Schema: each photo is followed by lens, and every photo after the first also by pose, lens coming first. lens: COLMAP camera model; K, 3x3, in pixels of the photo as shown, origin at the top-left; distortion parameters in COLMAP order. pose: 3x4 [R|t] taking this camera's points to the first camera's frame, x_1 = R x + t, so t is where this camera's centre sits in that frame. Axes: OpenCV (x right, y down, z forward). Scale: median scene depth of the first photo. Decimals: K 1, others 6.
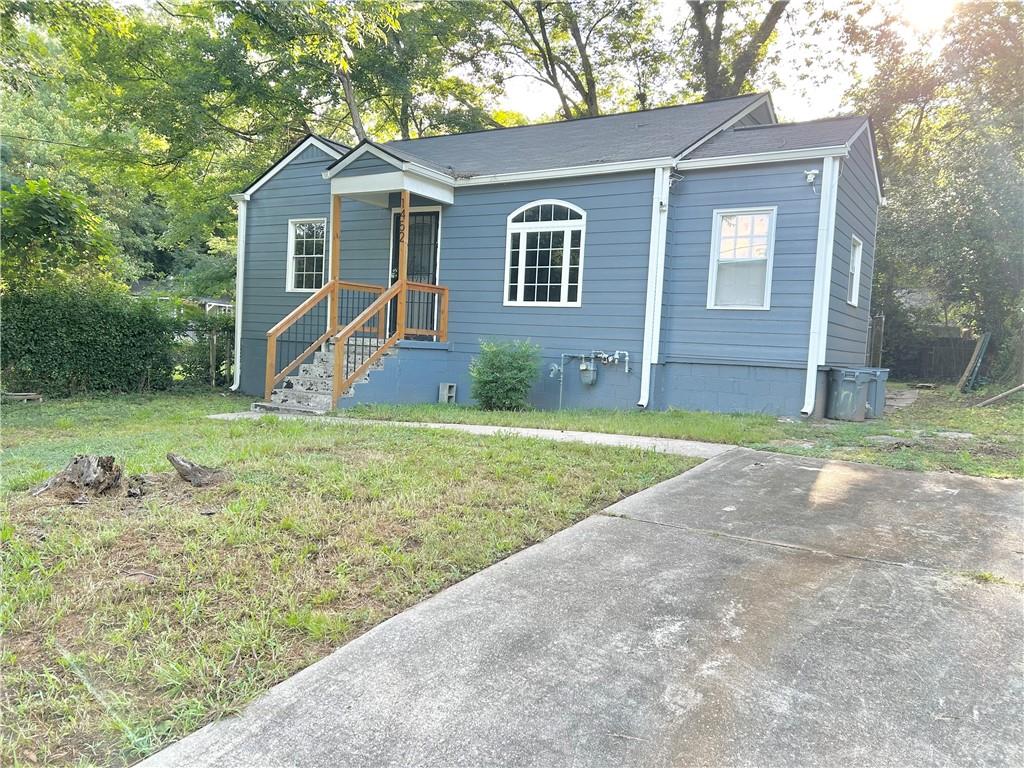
lens RADIAL K [[765.9, 0, 506.5], [0, 765.9, 391.3], [0, 0, 1]] dist [0.051321, -0.050916]
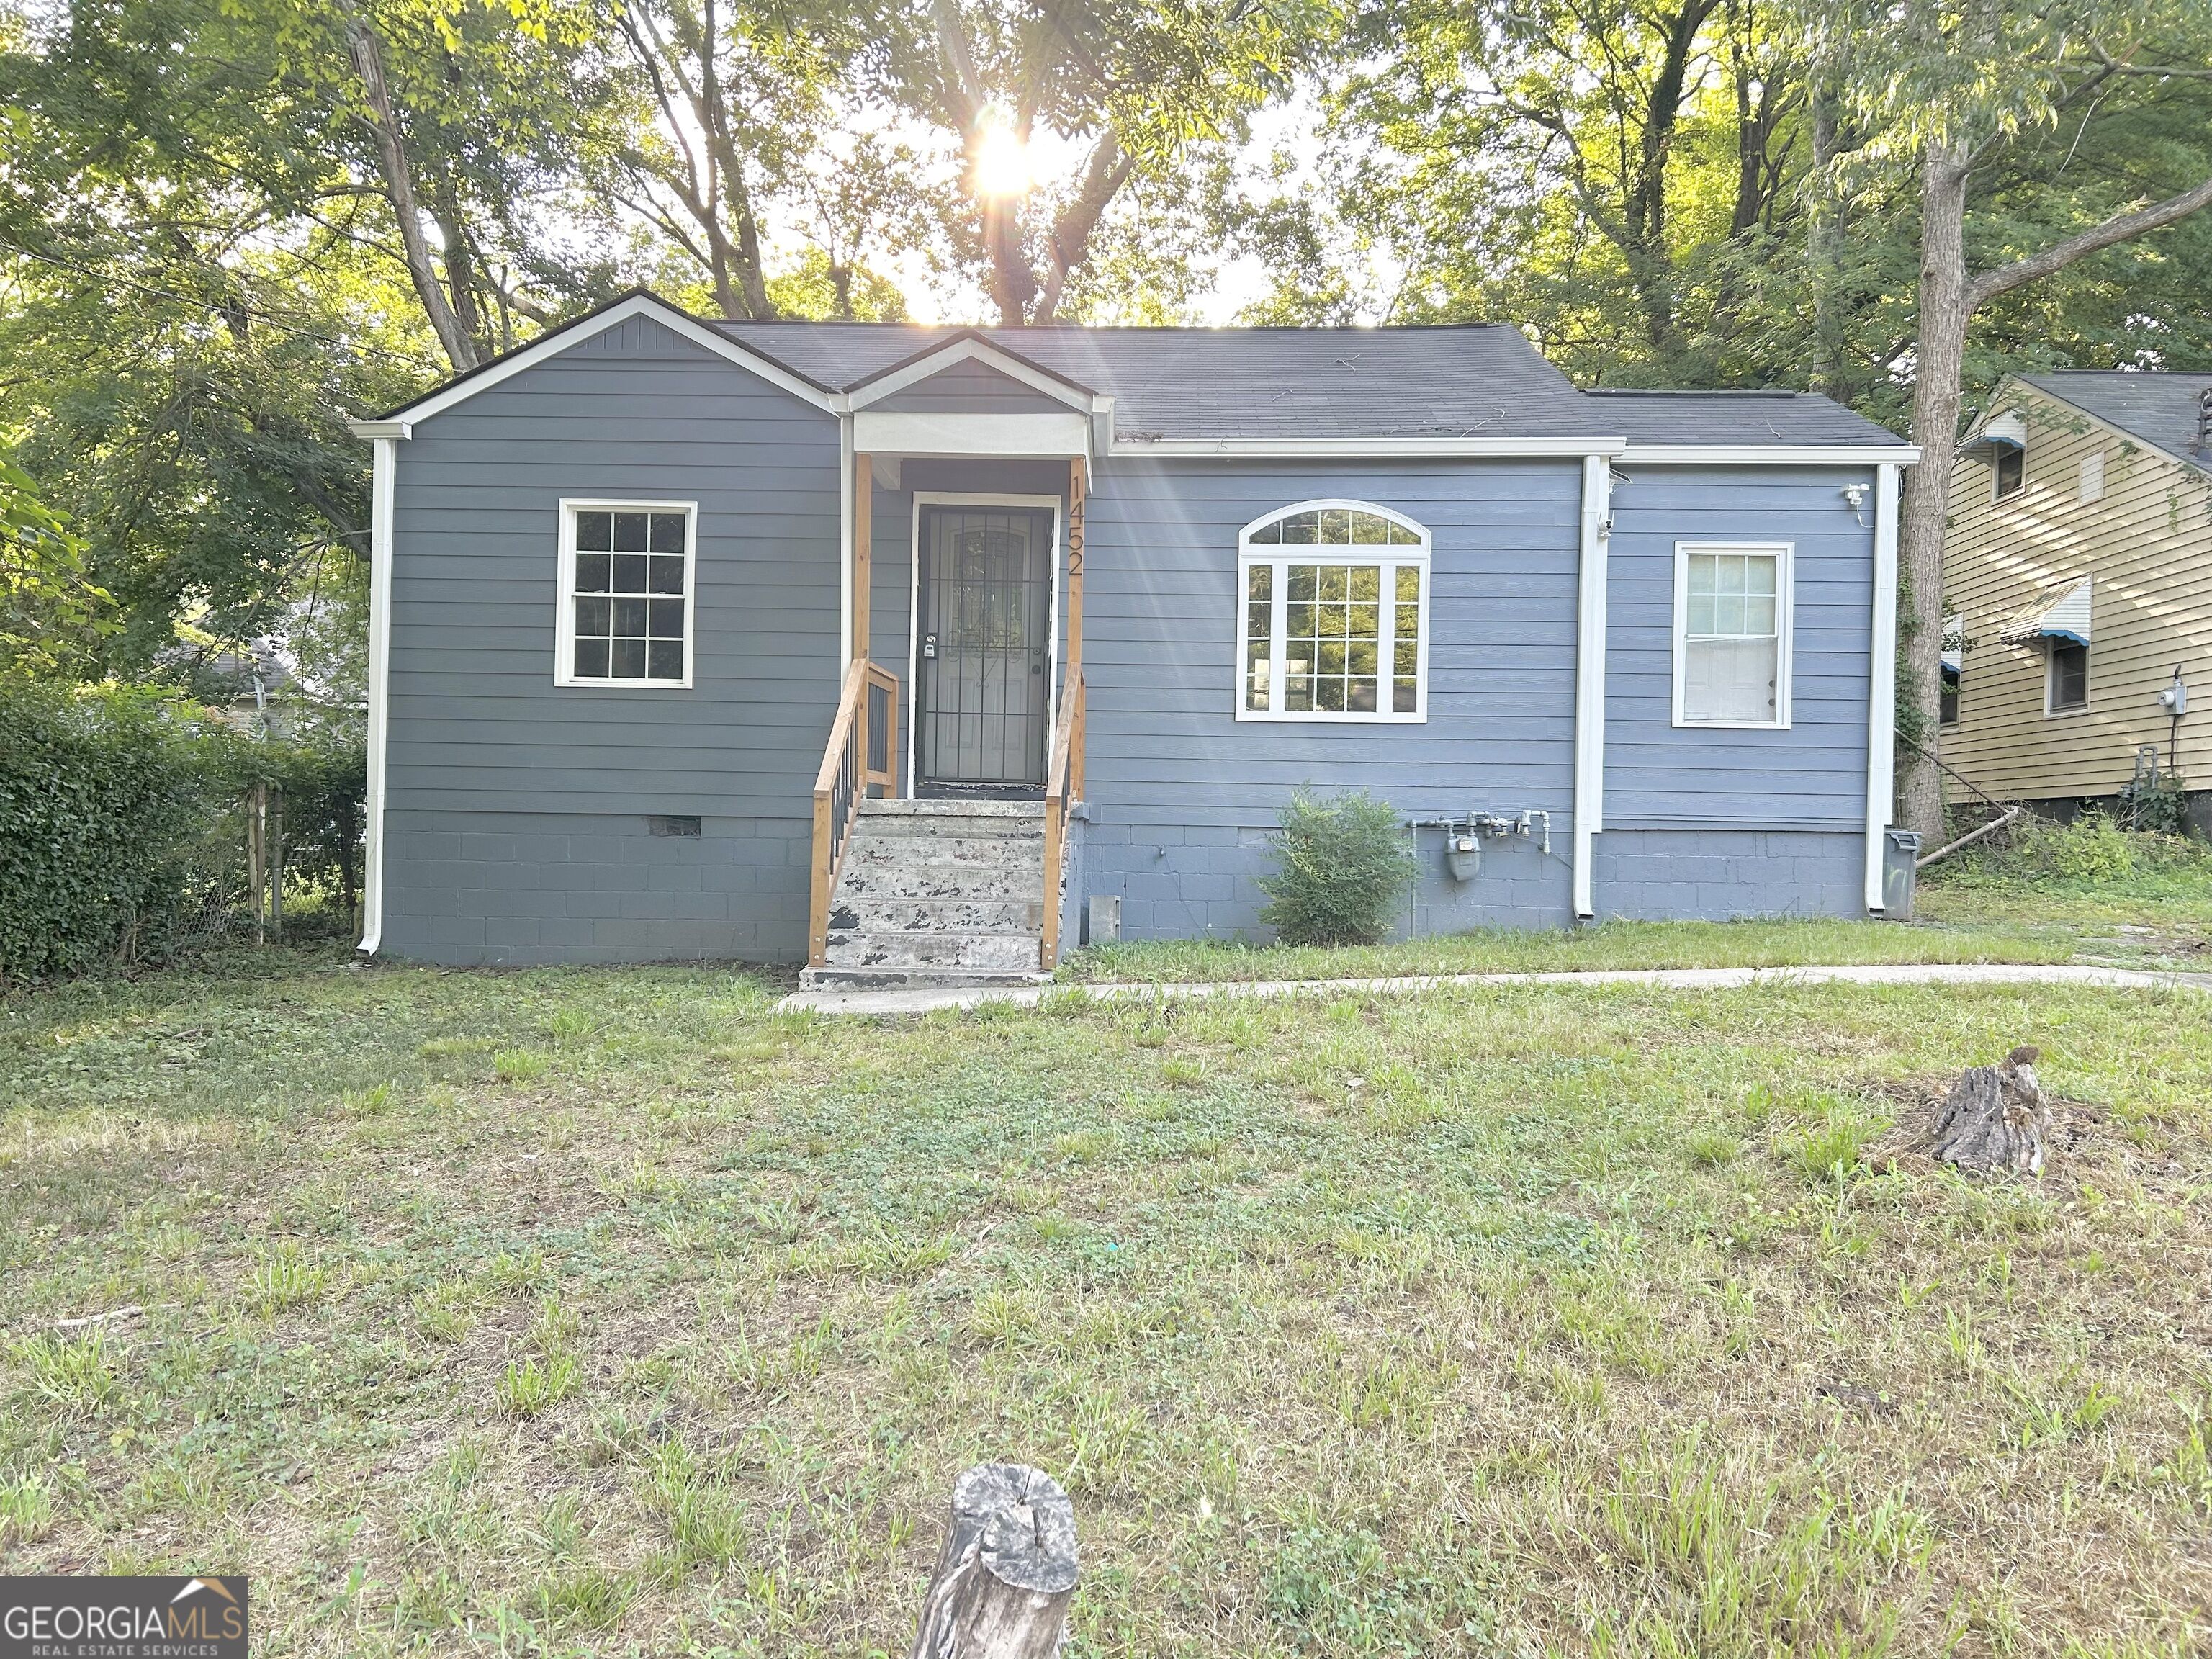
lens RADIAL K [[1654.5, 0, 1100.4], [0, 1654.5, 824.2], [0, 0, 1]] dist [0.051321, -0.050916]
pose [[0.867495, -0.030417, 0.496515, -0.597873], [0.054584, 0.997922, -0.034234, -0.020794], [-0.494442, 0.056799, 0.867353, 0.189176]]
